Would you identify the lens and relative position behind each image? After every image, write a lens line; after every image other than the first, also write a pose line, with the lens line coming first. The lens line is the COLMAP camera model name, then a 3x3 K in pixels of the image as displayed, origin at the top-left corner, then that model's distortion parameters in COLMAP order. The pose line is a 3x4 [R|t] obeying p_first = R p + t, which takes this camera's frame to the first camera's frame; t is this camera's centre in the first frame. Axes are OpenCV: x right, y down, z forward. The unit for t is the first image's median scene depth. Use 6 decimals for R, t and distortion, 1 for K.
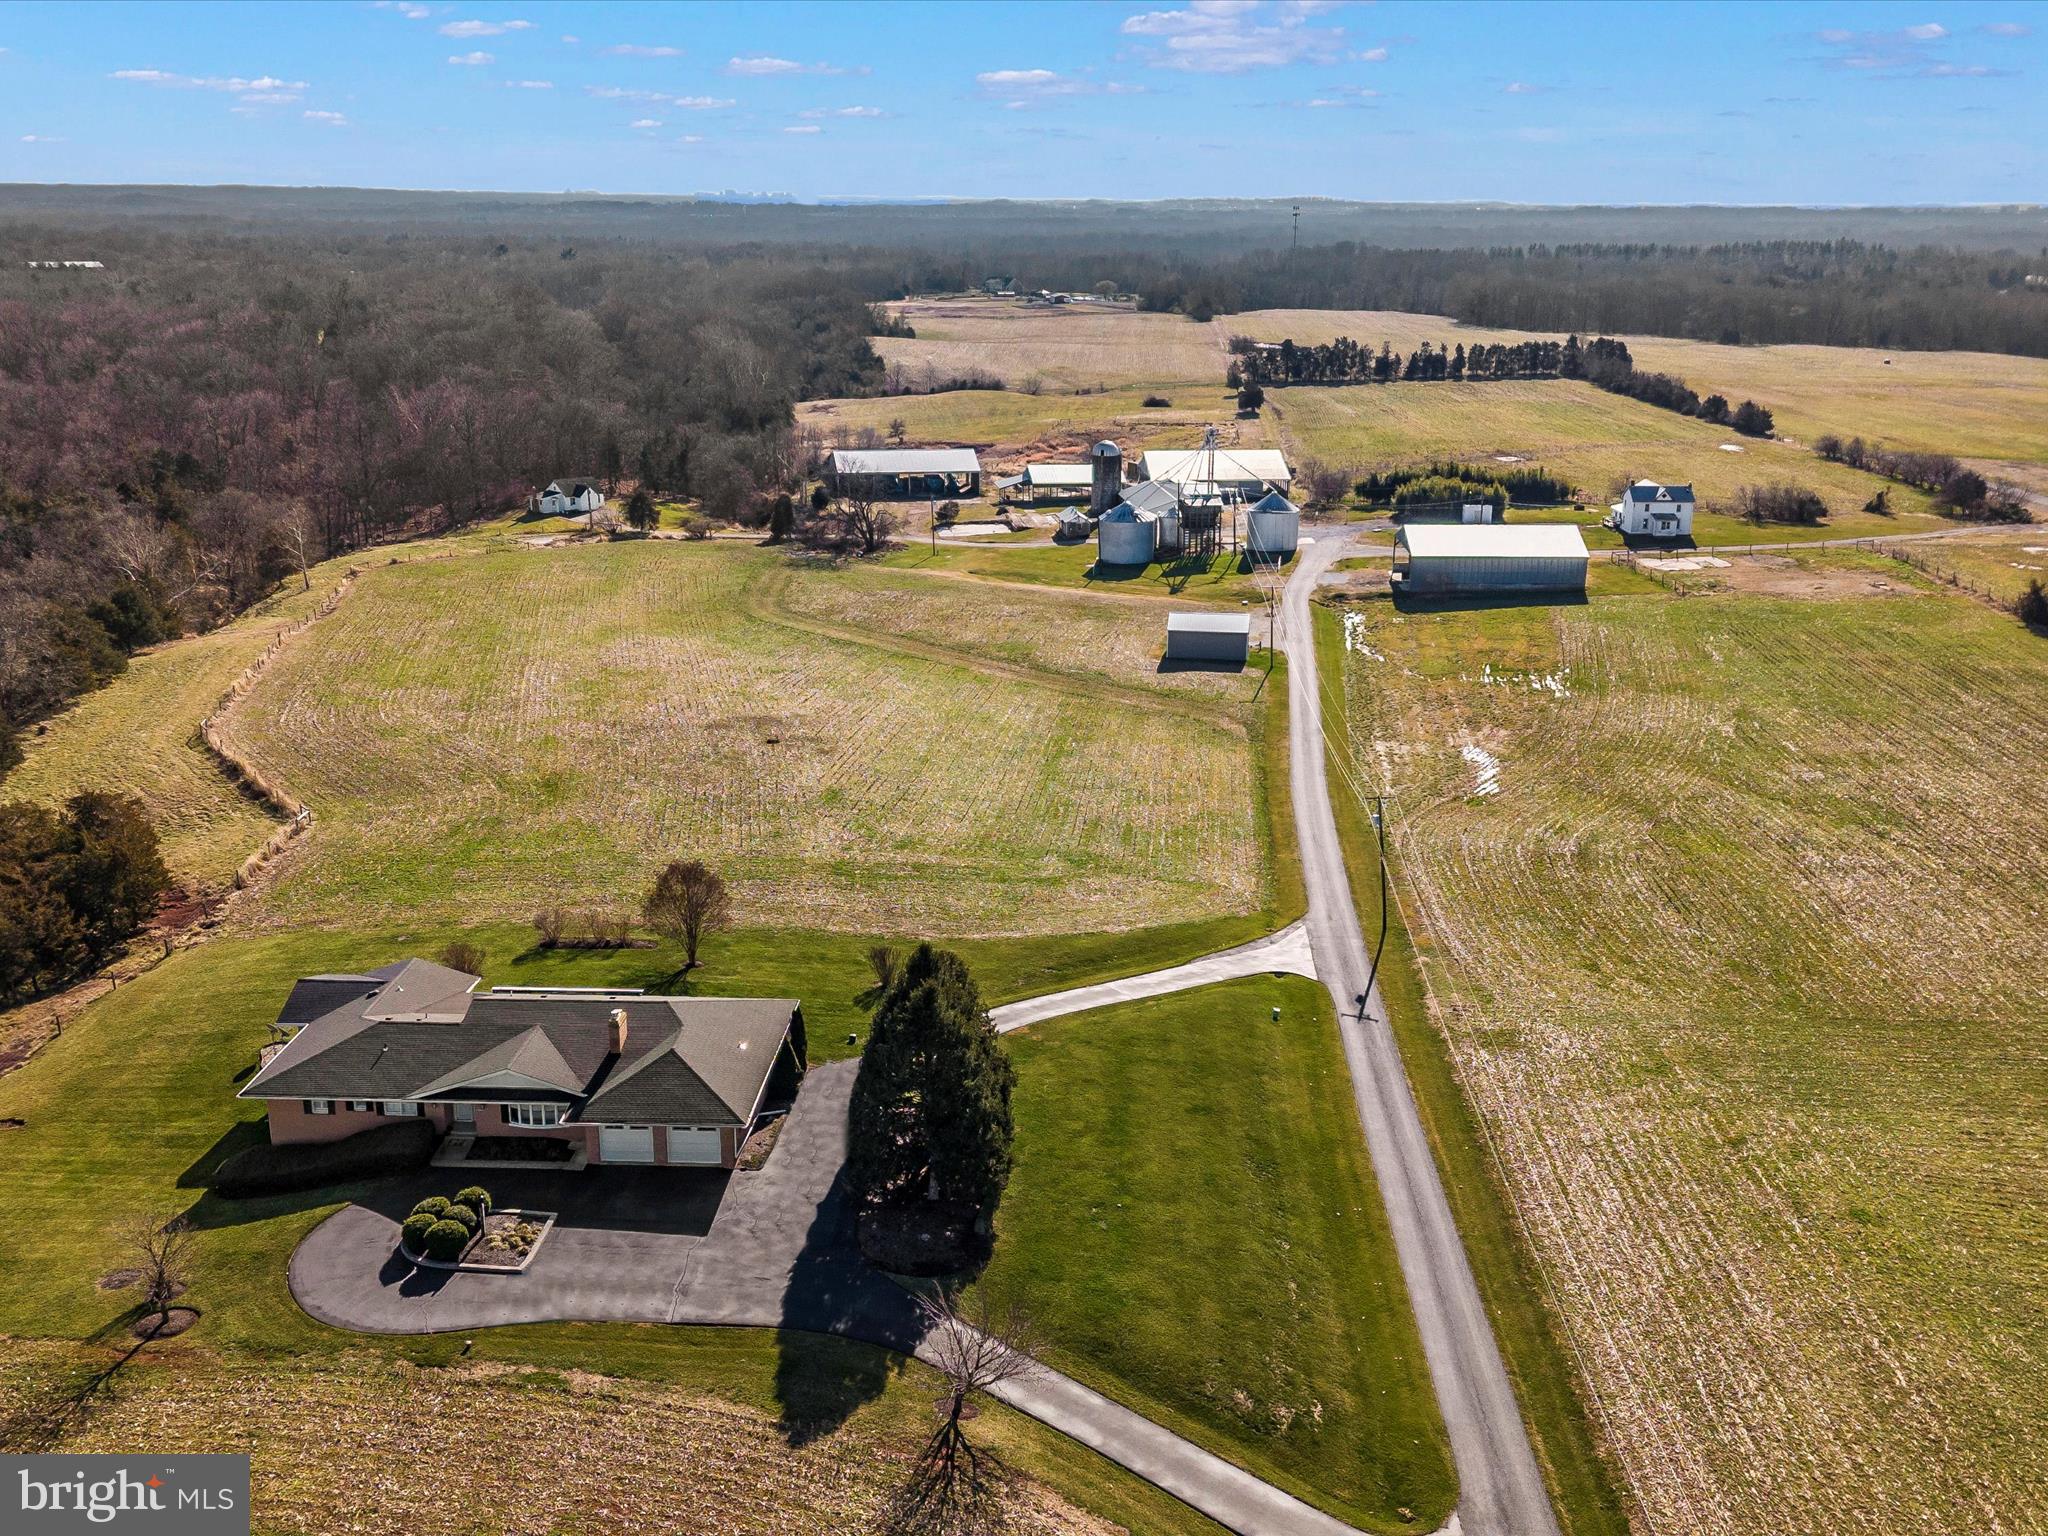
lens RADIAL K [[1881.2, 0, 1024.0], [0, 1881.2, 768.0], [0, 0, 1]] dist [0.144992, -0.263368]
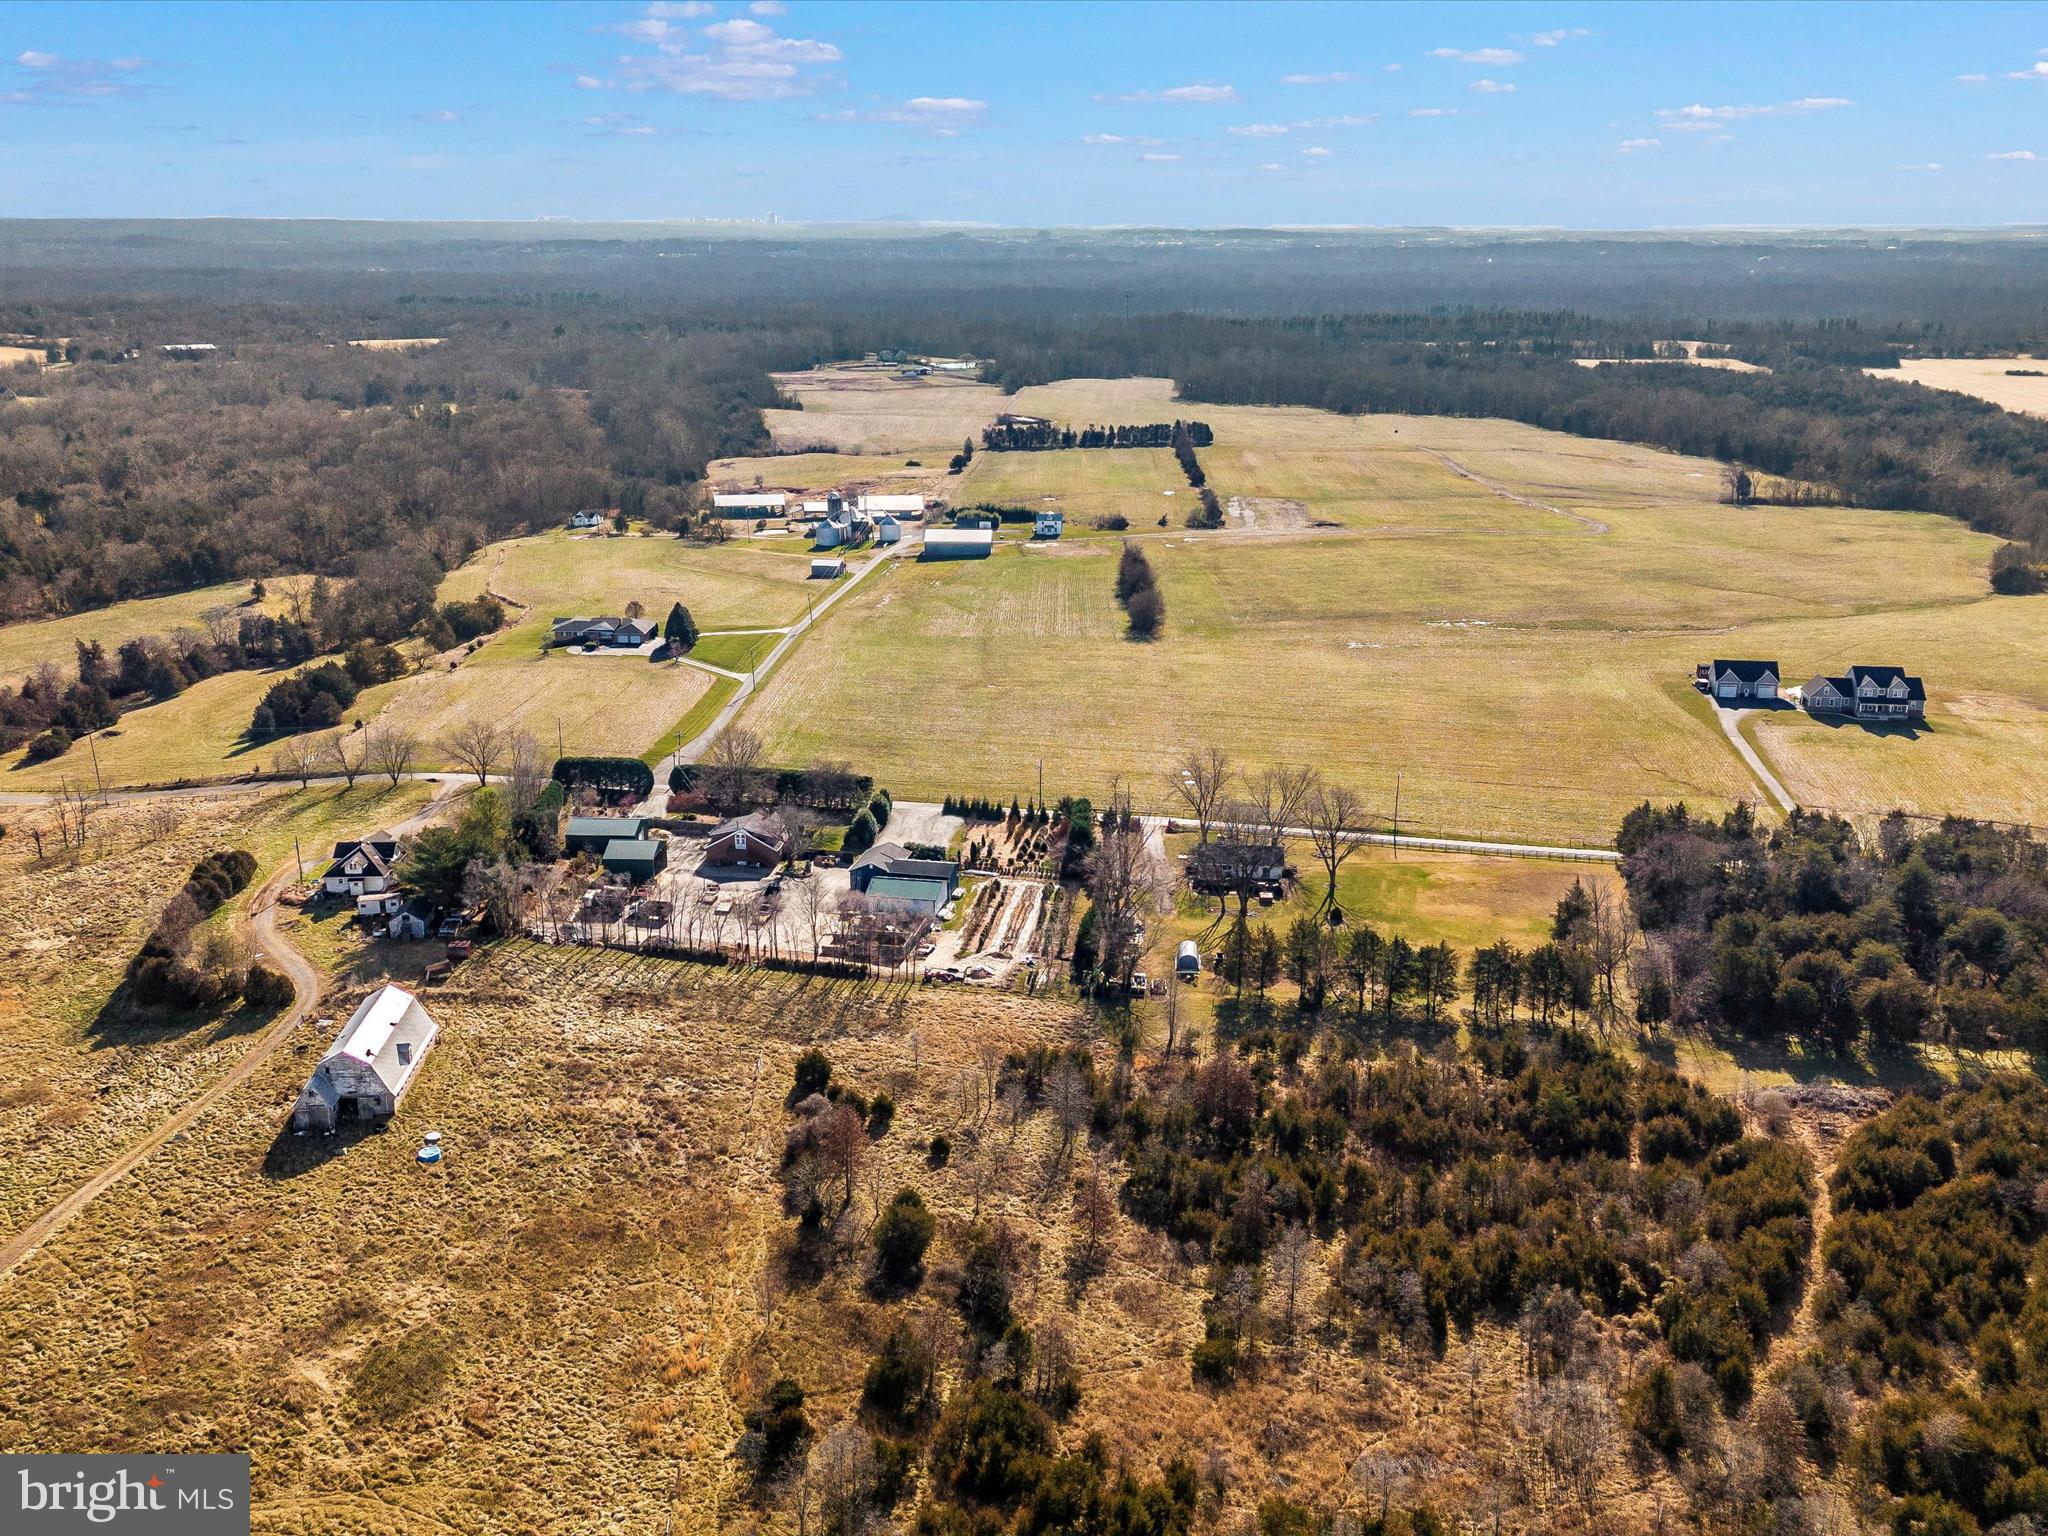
lens RADIAL K [[1881.2, 0, 1024.0], [0, 1881.2, 768.0], [0, 0, 1]] dist [0.144992, -0.263368]
pose [[0.999889, -0.006676, 0.013307, 0.237271], [0.006798, 0.999935, -0.009108, 0.172234], [-0.013245, 0.009198, 0.999870, -1.217550]]
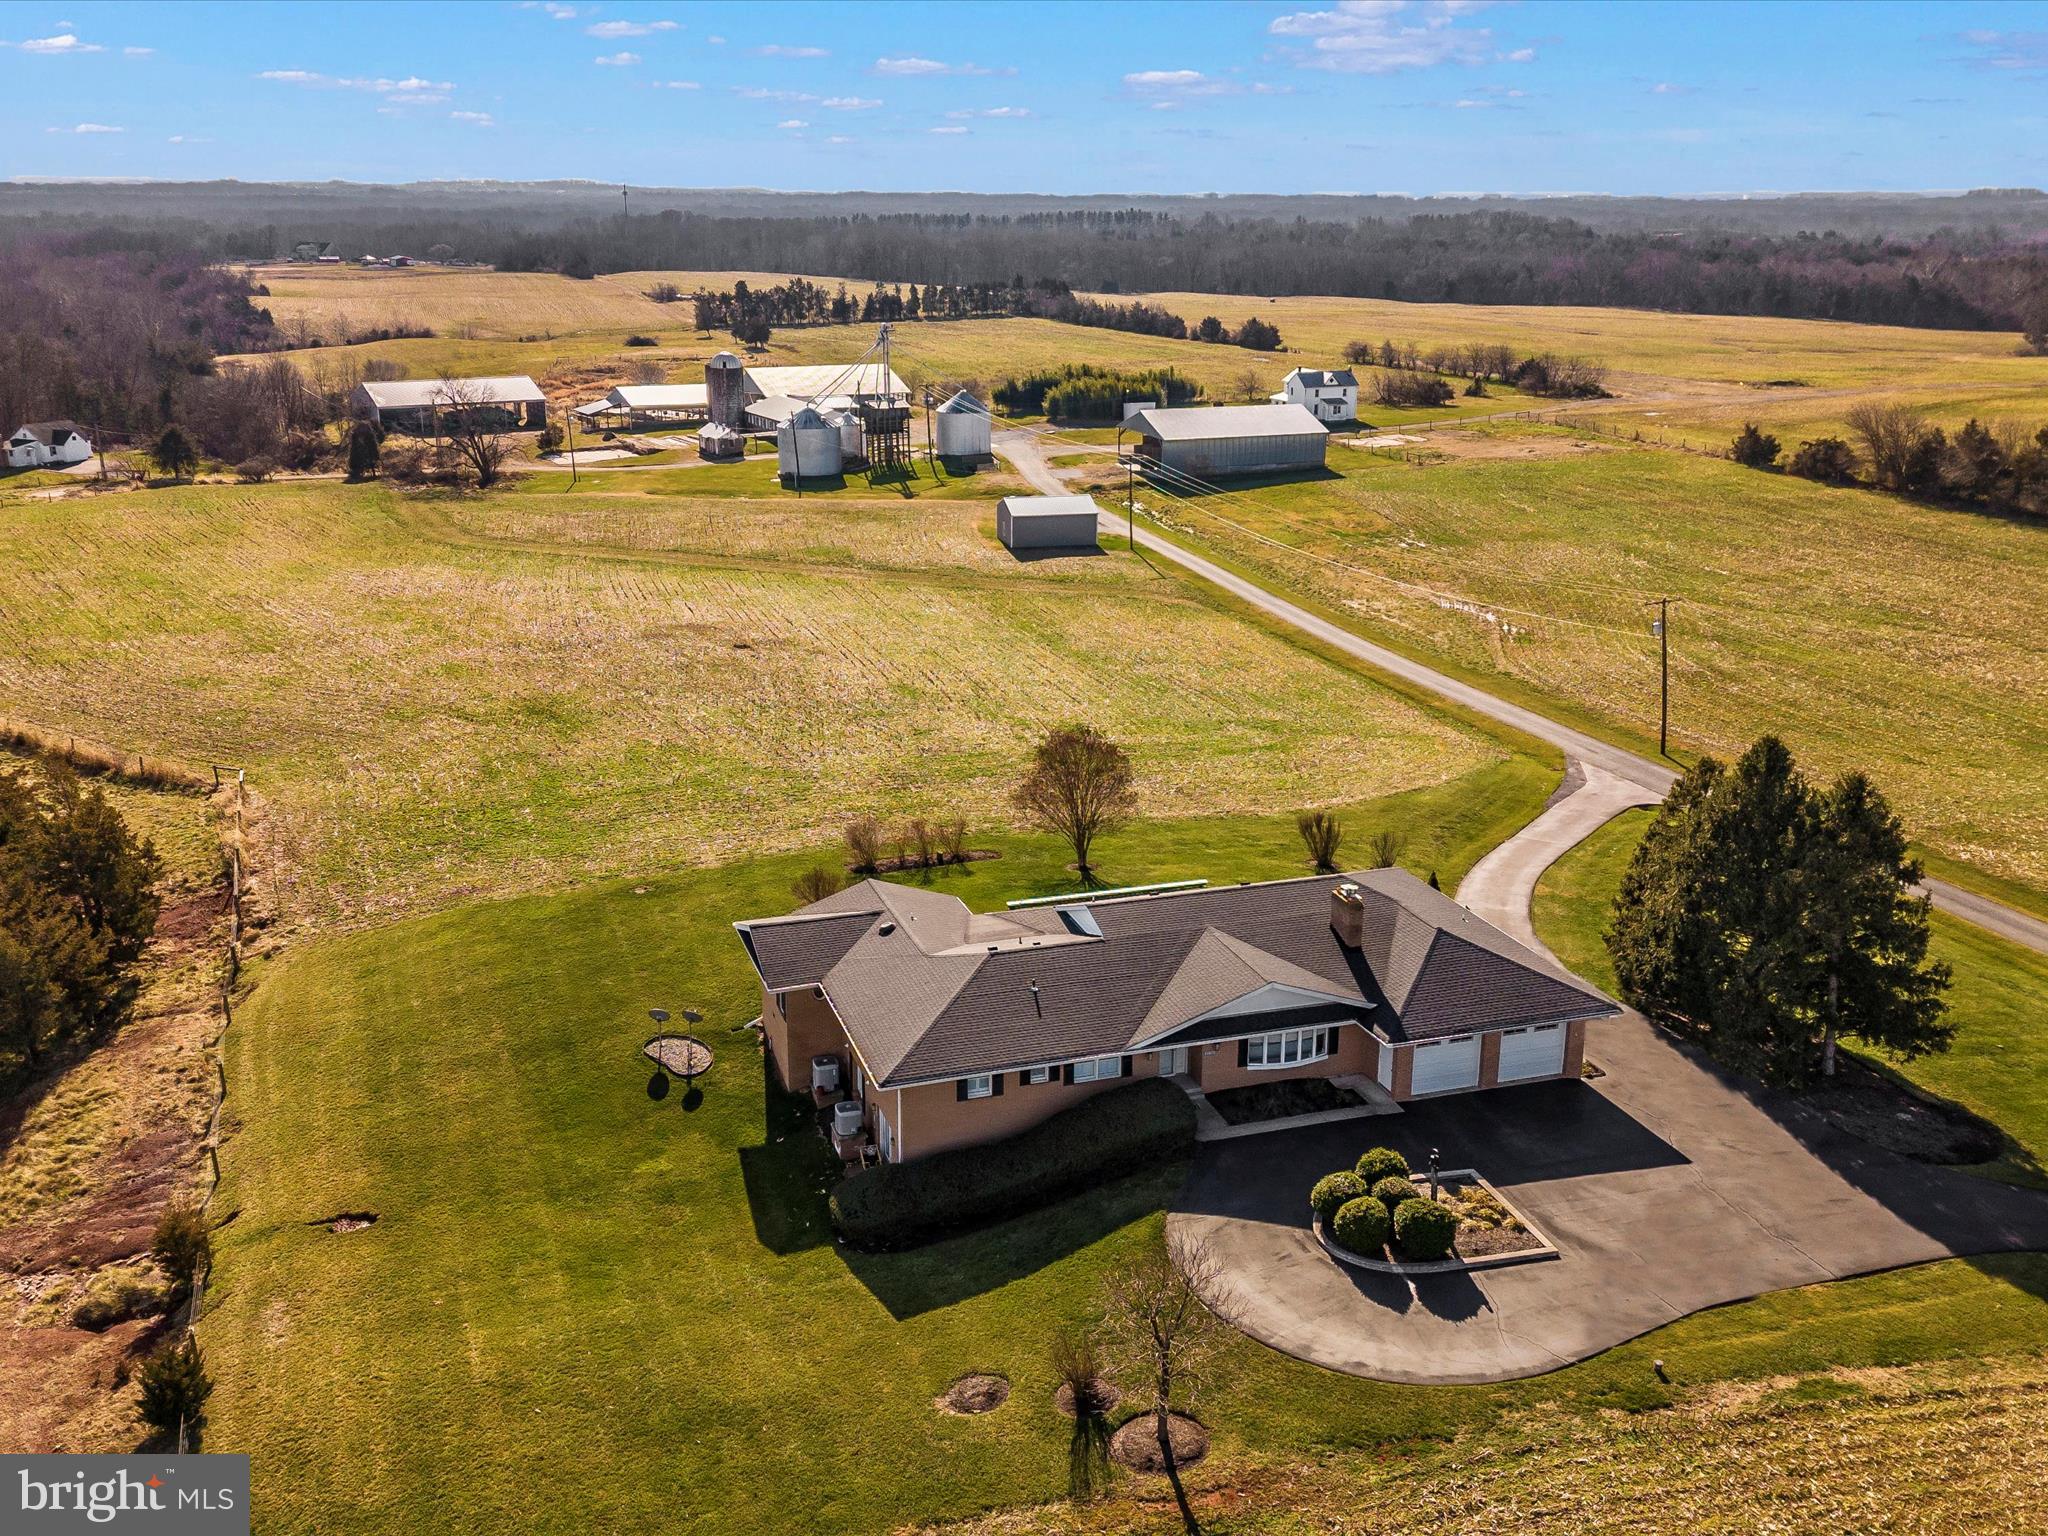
lens RADIAL K [[1881.2, 0, 1024.0], [0, 1881.2, 768.0], [0, 0, 1]] dist [0.144992, -0.263368]
pose [[0.931801, -0.107077, 0.346817, -0.159314], [0.105036, 0.994161, 0.024736, 0.015638], [-0.347440, 0.013379, 0.937607, 0.110956]]
